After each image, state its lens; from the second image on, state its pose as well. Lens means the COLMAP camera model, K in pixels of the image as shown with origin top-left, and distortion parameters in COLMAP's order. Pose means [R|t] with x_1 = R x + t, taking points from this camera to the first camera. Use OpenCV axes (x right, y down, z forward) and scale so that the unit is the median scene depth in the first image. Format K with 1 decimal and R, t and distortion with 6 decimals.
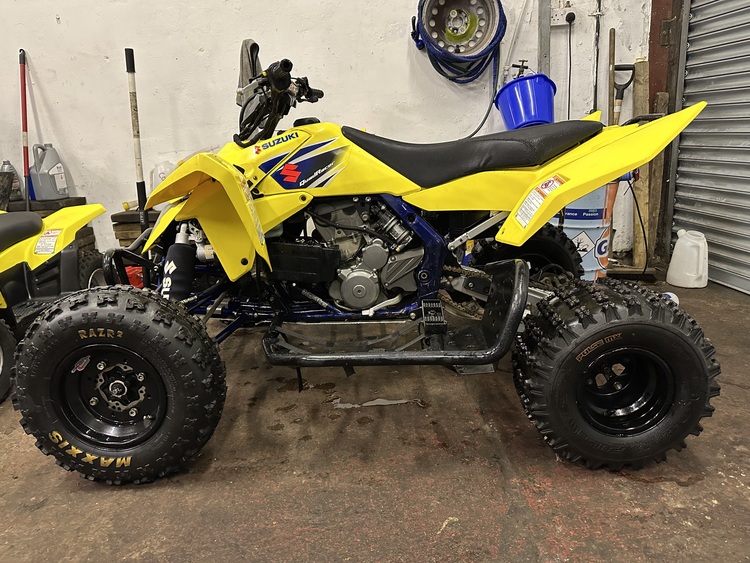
lens RADIAL K [[527.6, 0, 381.8], [0, 527.6, 277.4], [0, 0, 1]] dist [0.007362, -0.022407]
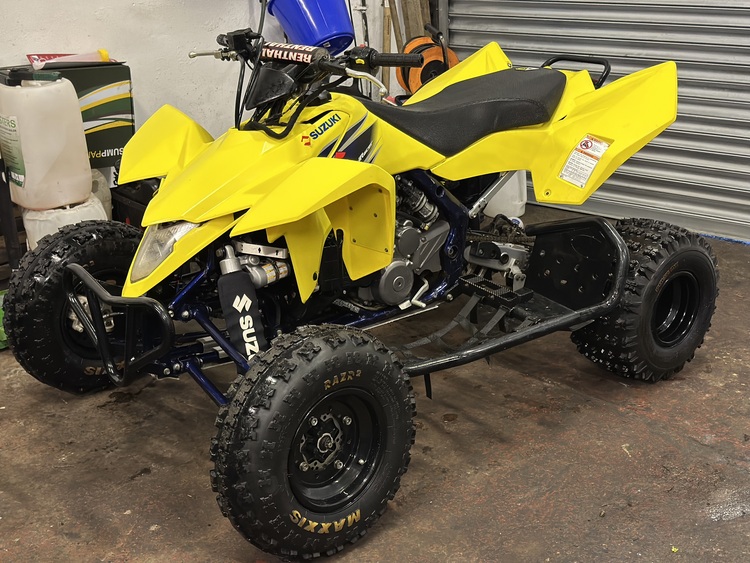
lens RADIAL K [[1051.5, 0, 377.8], [0, 1051.5, 280.0], [0, 0, 1]] dist [0.065457, 0.000000]
pose [[0.741122, -0.212013, 0.637016, -1.235091], [0.177041, 0.976961, 0.119180, -0.201951], [-0.647607, 0.024451, 0.761582, -0.319540]]
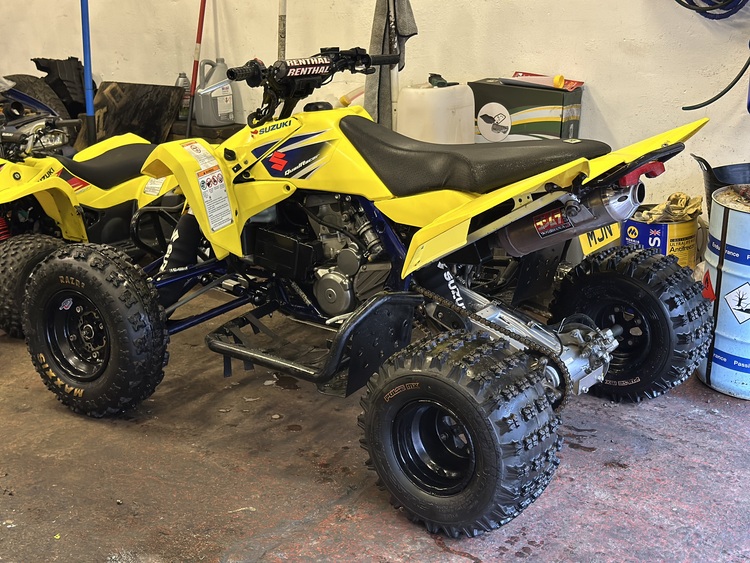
lens RADIAL K [[1051.5, 0, 377.0], [0, 1051.5, 280.6], [0, 0, 1]] dist [0.065457, 0.000000]
pose [[0.823311, 0.192840, -0.533827, 1.047916], [-0.177386, 0.980824, 0.080734, -0.168992], [0.539159, 0.028224, 0.841731, -0.526097]]
